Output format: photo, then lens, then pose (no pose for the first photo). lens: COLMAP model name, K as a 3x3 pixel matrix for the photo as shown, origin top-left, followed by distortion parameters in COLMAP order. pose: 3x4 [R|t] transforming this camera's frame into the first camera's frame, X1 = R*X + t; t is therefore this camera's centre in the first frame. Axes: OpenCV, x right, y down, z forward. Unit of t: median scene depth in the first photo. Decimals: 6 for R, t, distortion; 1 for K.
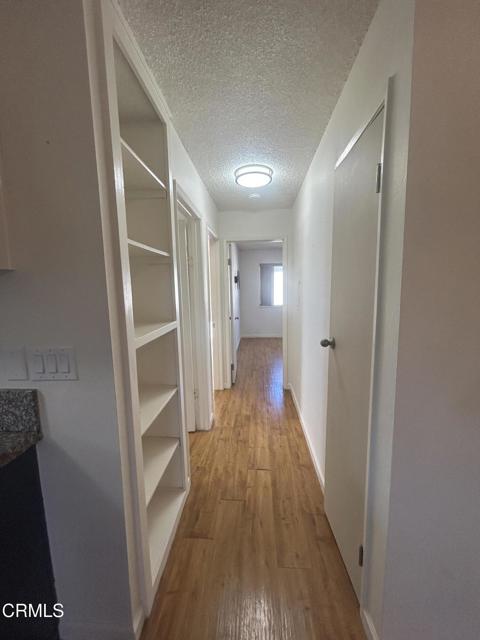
lens RADIAL K [[255.8, 0, 240.0], [0, 255.8, 320.0], [0, 0, 1]] dist [-0.009191, -0.000055]
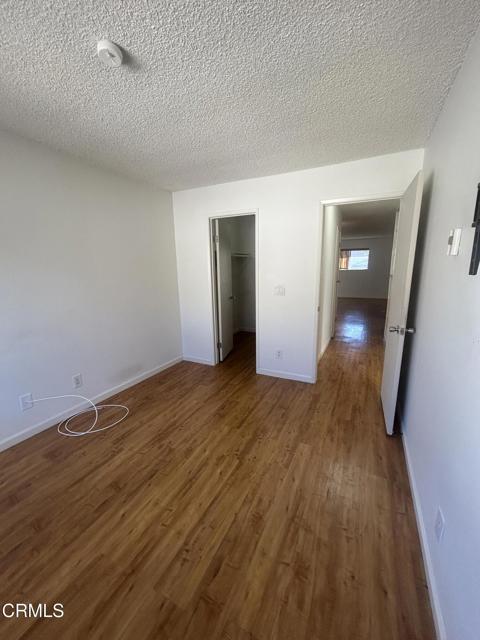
lens RADIAL K [[255.8, 0, 240.0], [0, 255.8, 320.0], [0, 0, 1]] dist [-0.009191, -0.000055]
pose [[-0.918093, -0.051210, 0.393043, 0.051585], [0.084863, 0.943228, 0.321123, -0.165917], [-0.387173, 0.328175, -0.861625, 1.222852]]
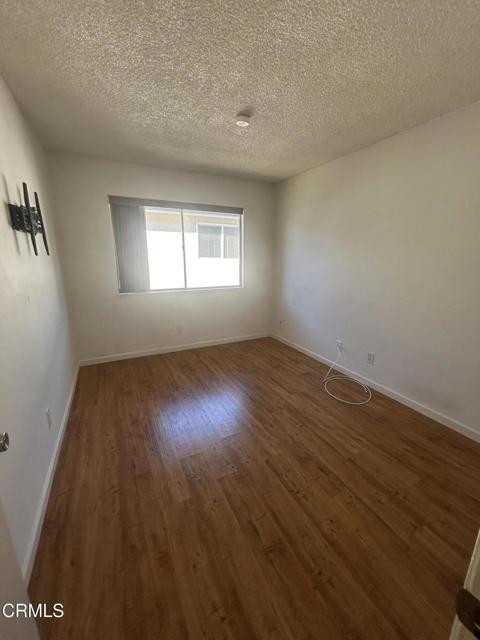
lens RADIAL K [[255.8, 0, 240.0], [0, 255.8, 320.0], [0, 0, 1]] dist [-0.009191, -0.000055]
pose [[0.865213, -0.101177, 0.491090, 0.036559], [0.049406, 0.991866, 0.117306, -0.055613], [-0.498964, -0.077232, 0.863174, 0.502329]]
